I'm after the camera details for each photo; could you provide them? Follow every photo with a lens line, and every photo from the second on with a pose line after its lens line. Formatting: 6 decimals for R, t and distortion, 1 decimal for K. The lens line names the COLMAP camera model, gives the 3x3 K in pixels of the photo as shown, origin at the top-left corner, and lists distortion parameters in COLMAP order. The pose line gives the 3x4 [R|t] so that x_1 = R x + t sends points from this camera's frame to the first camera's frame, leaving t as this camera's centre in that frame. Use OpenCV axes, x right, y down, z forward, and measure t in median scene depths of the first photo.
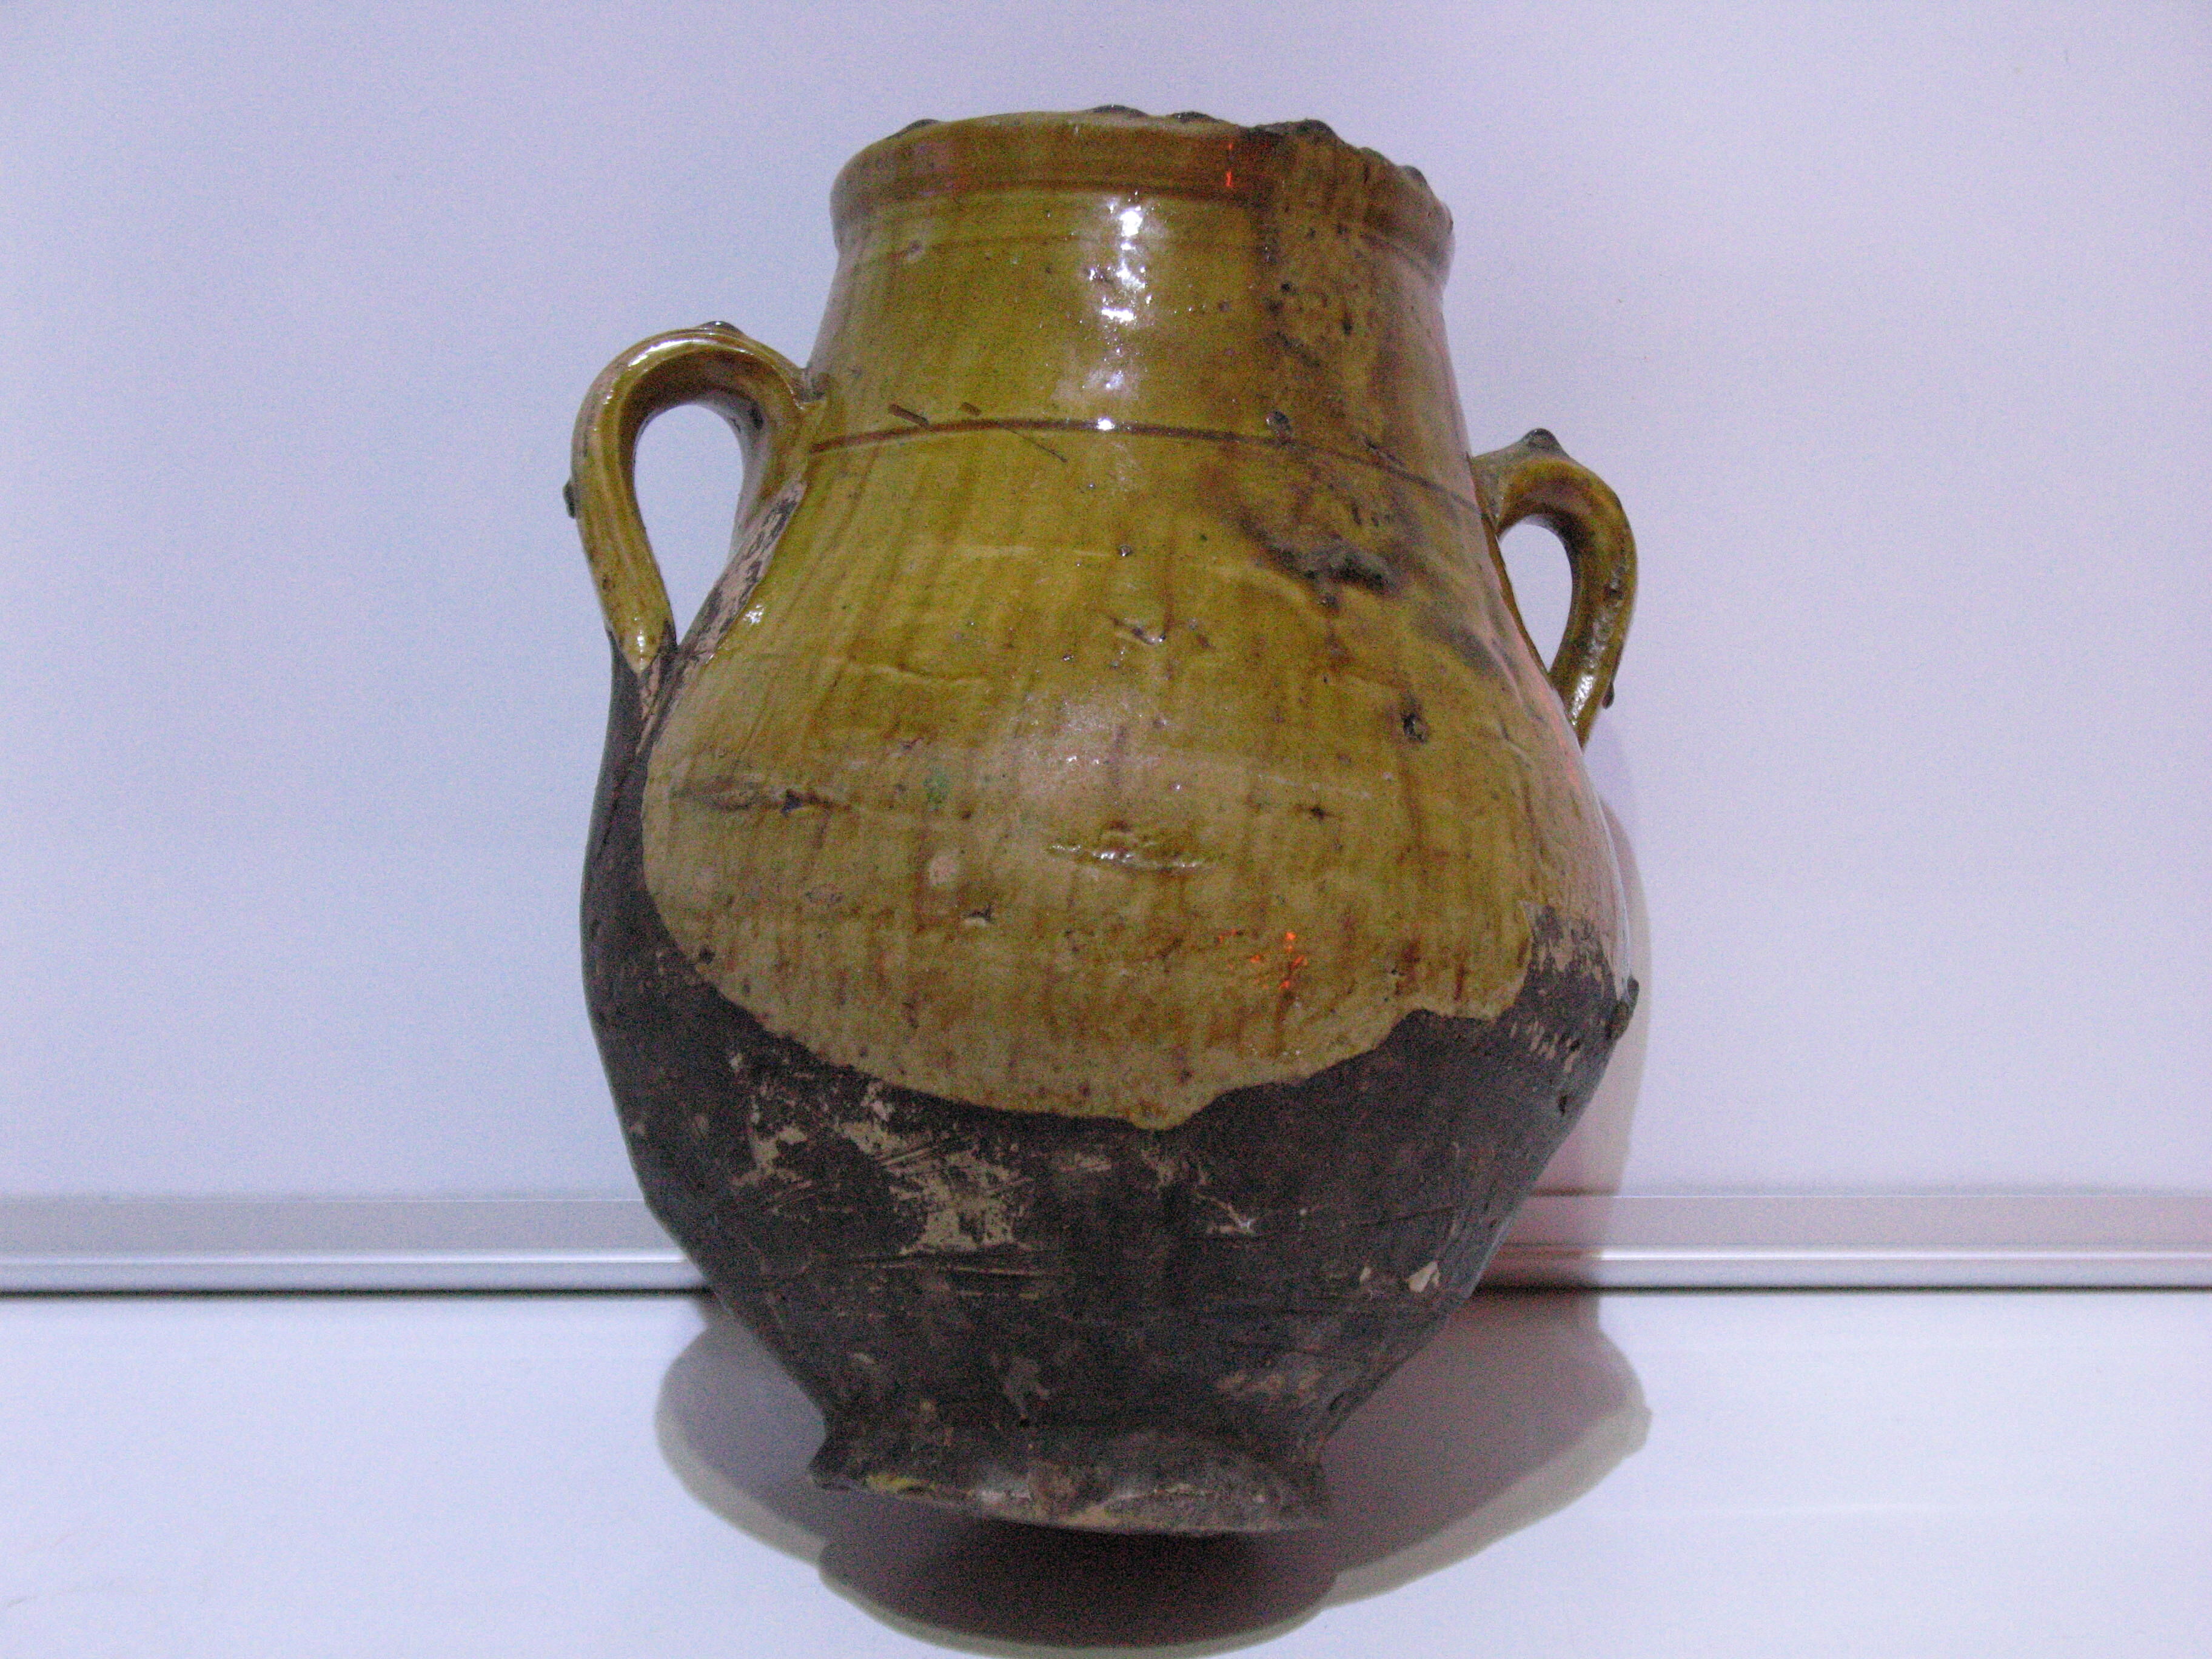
lens RADIAL K [[3940.4, 0, 1106.0], [0, 3940.4, 829.5], [0, 0, 1]] dist [-0.029175, 0.043746]
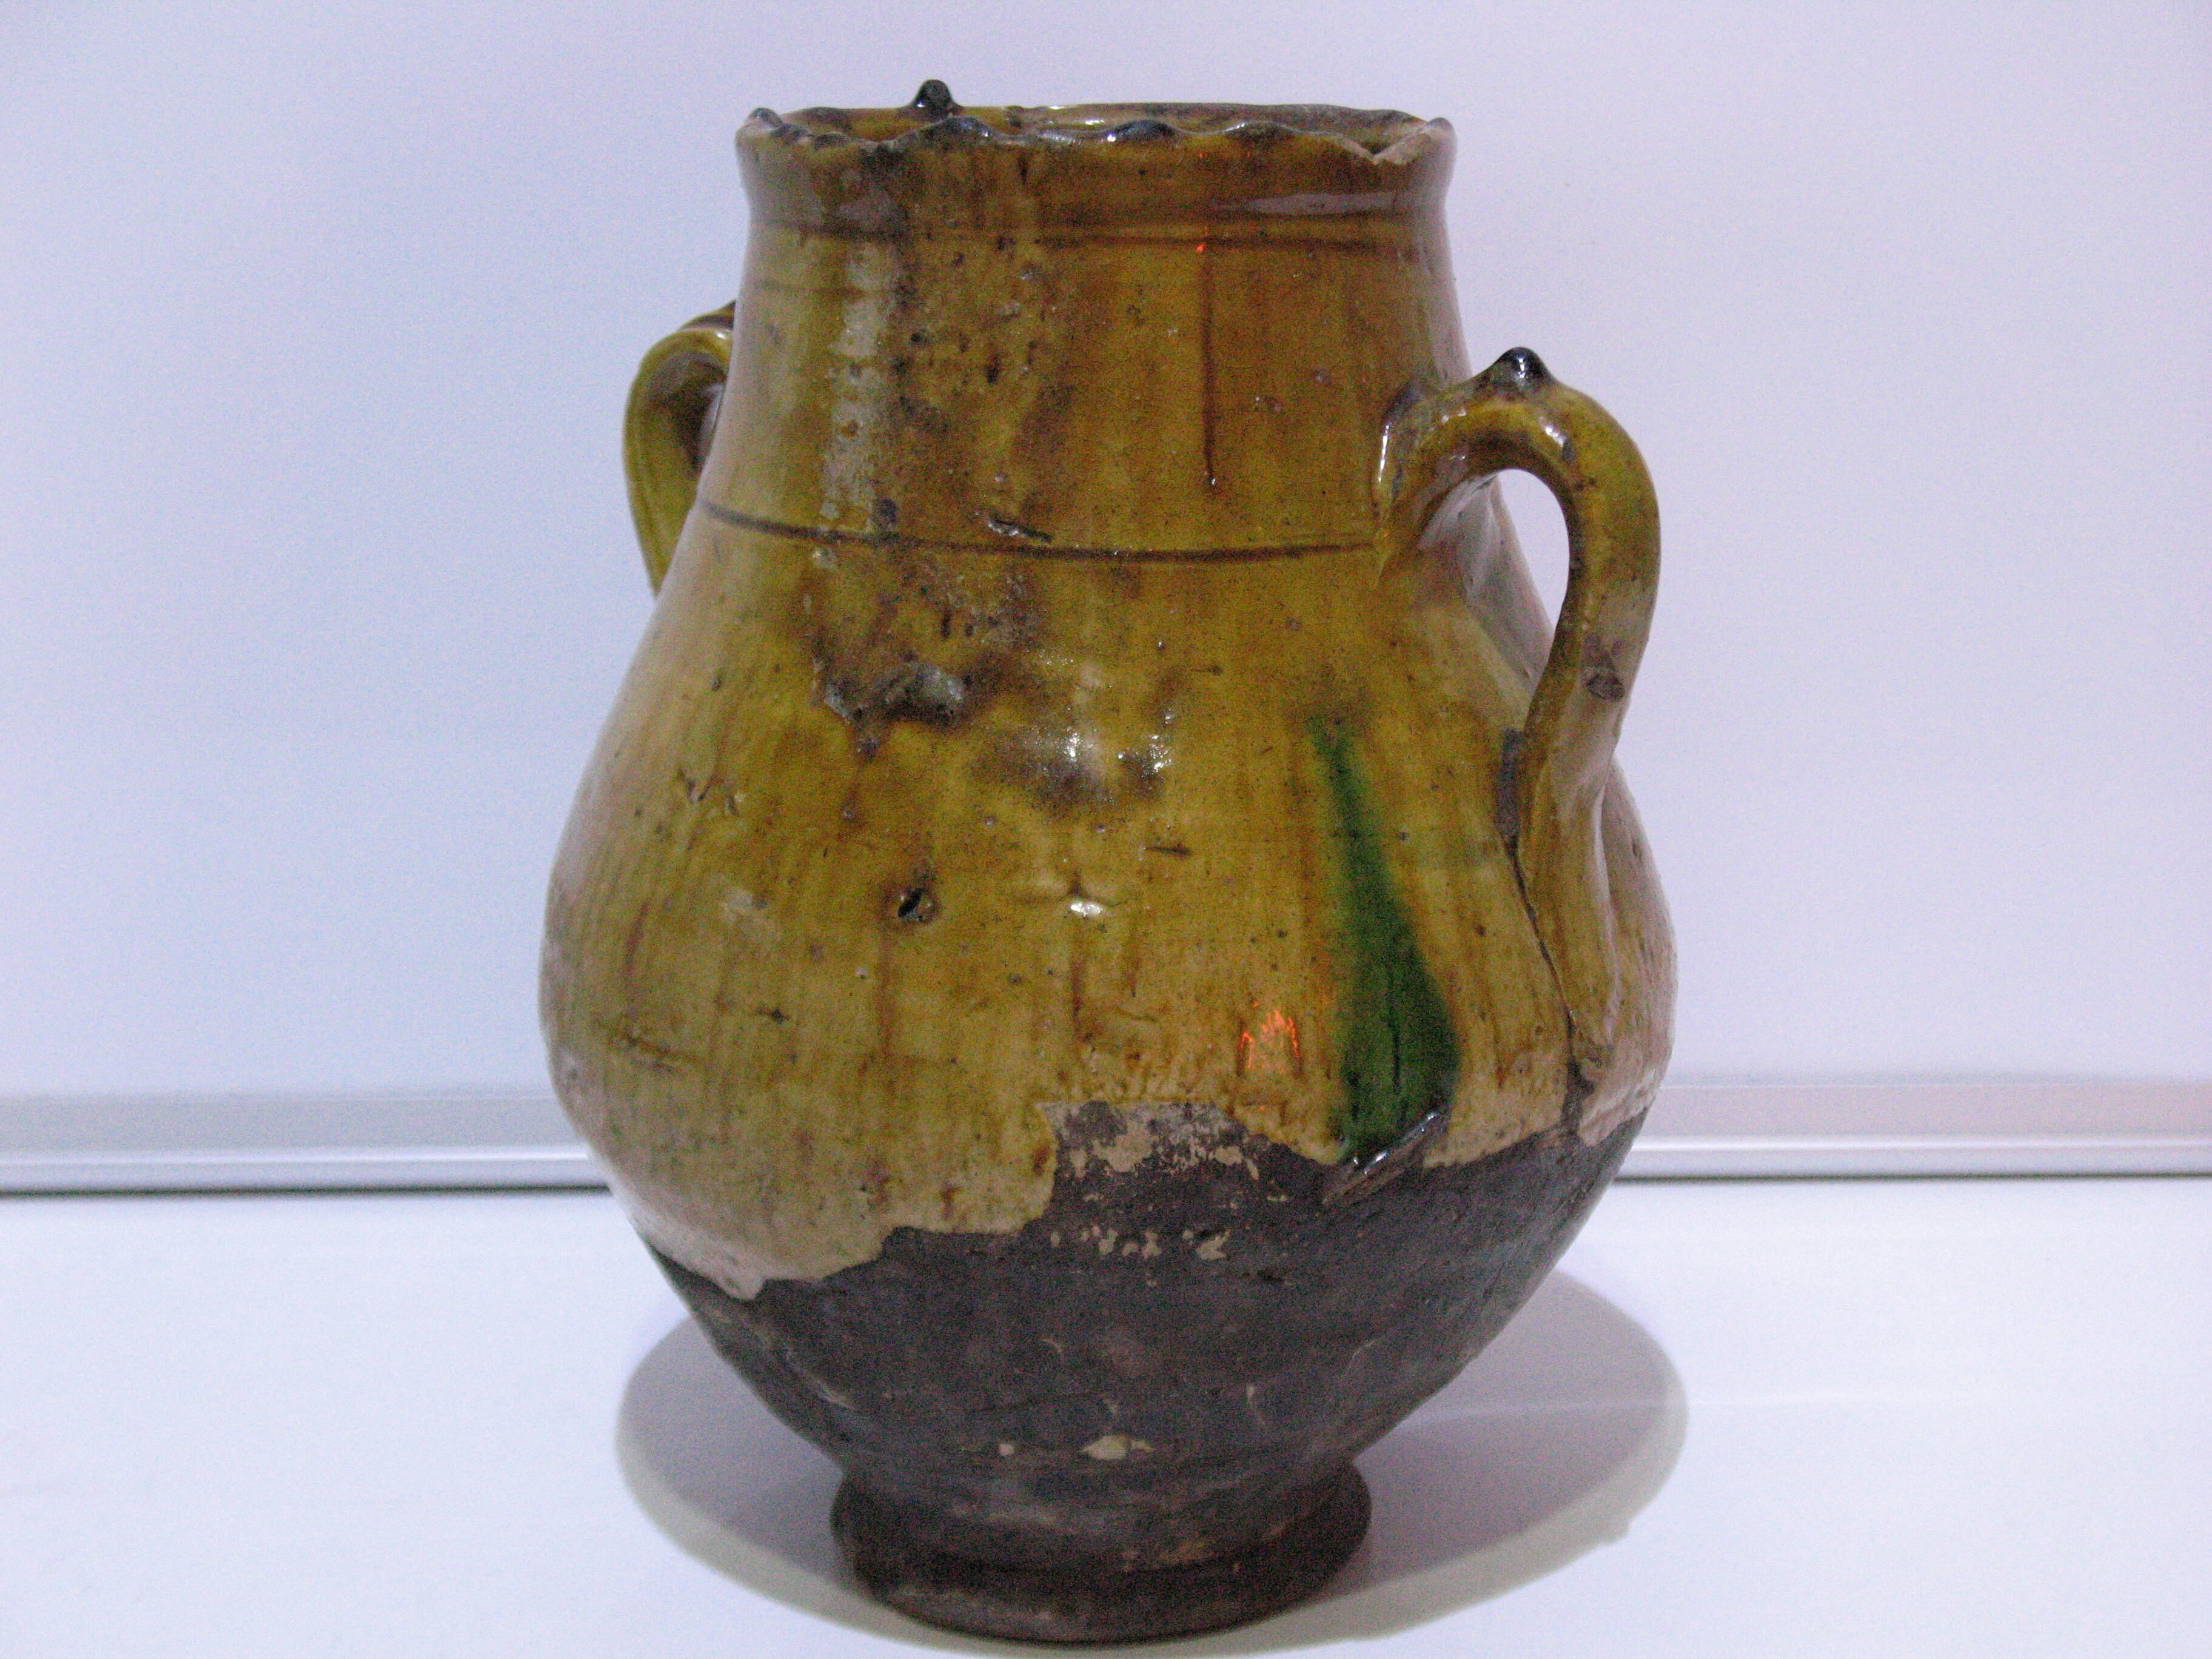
lens RADIAL K [[3940.4, 0, 1106.0], [0, 3940.4, 829.5], [0, 0, 1]] dist [-0.029175, 0.043746]
pose [[0.587818, 0.119123, -0.800175, 0.794974], [0.174148, 0.947279, 0.268953, -0.267974], [0.790027, -0.297444, 0.536082, 0.555198]]
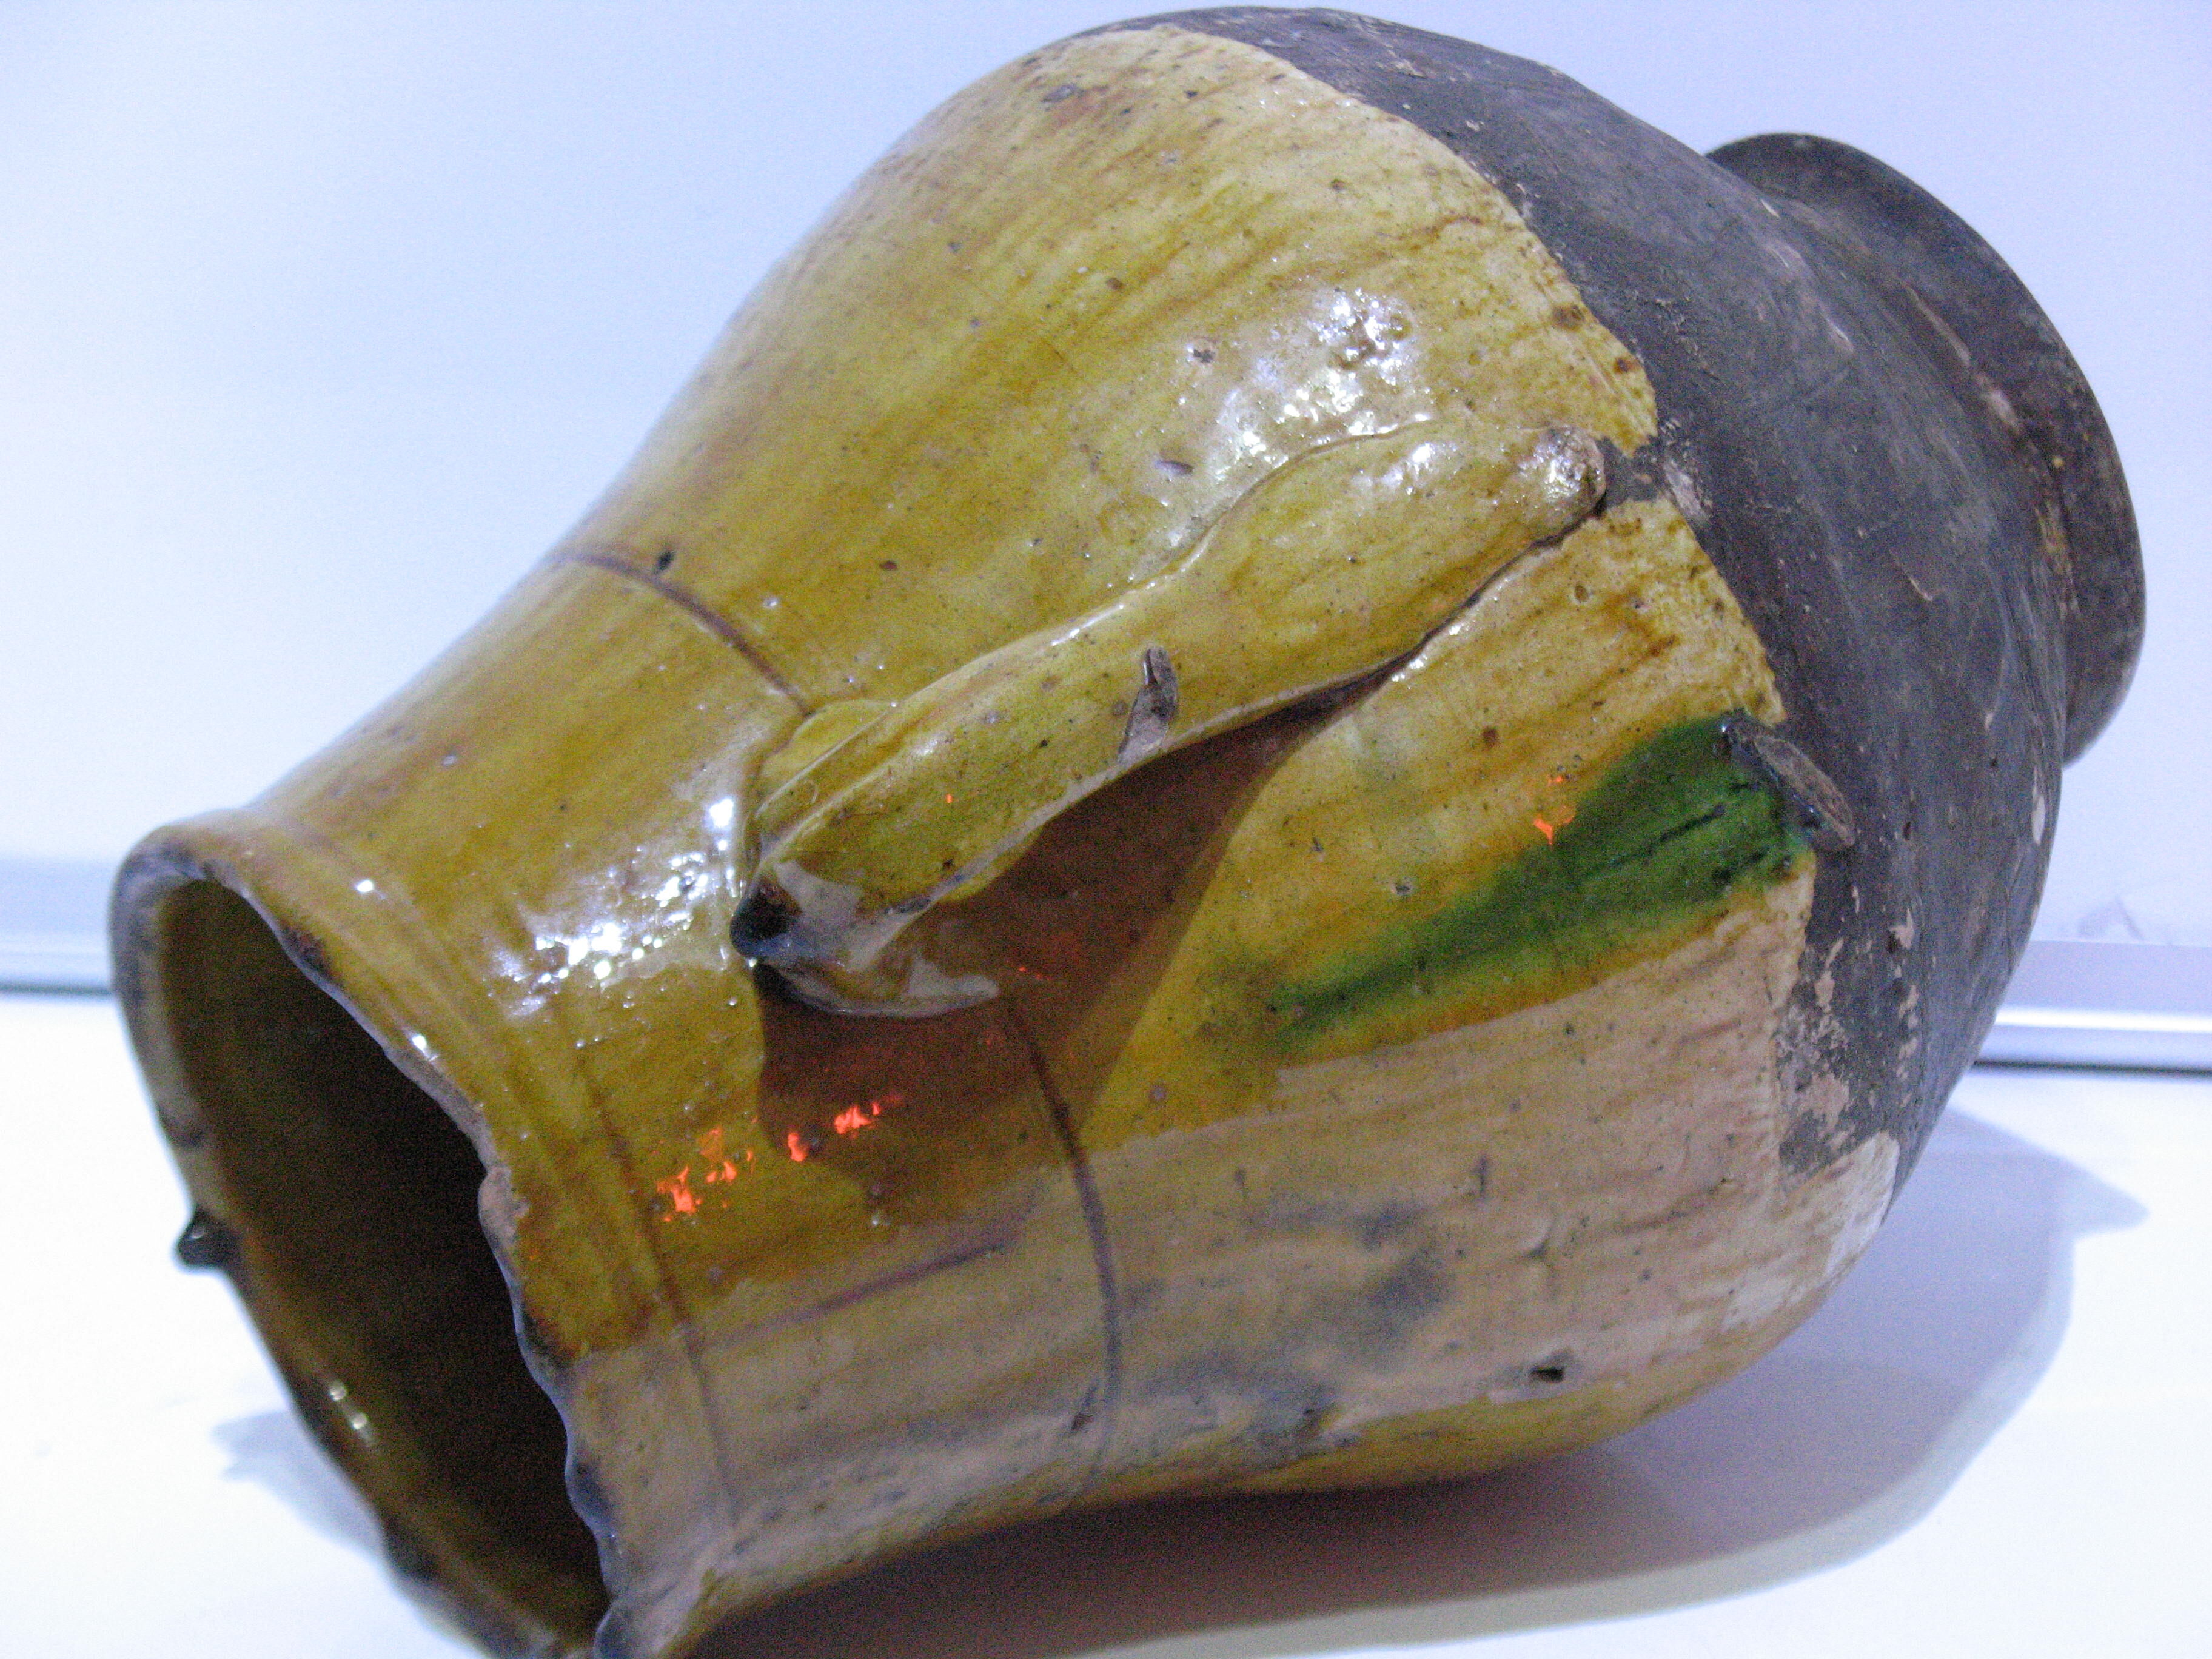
lens RADIAL K [[5439.8, 0, 1106.0], [0, 5439.8, 829.5], [0, 0, 1]] dist [0.019398, 0.046277]
pose [[0.383043, -0.036390, -0.923013, 0.942634], [0.736892, -0.590502, 0.329085, -0.344636], [-0.557017, -0.806215, -0.199372, 1.280290]]
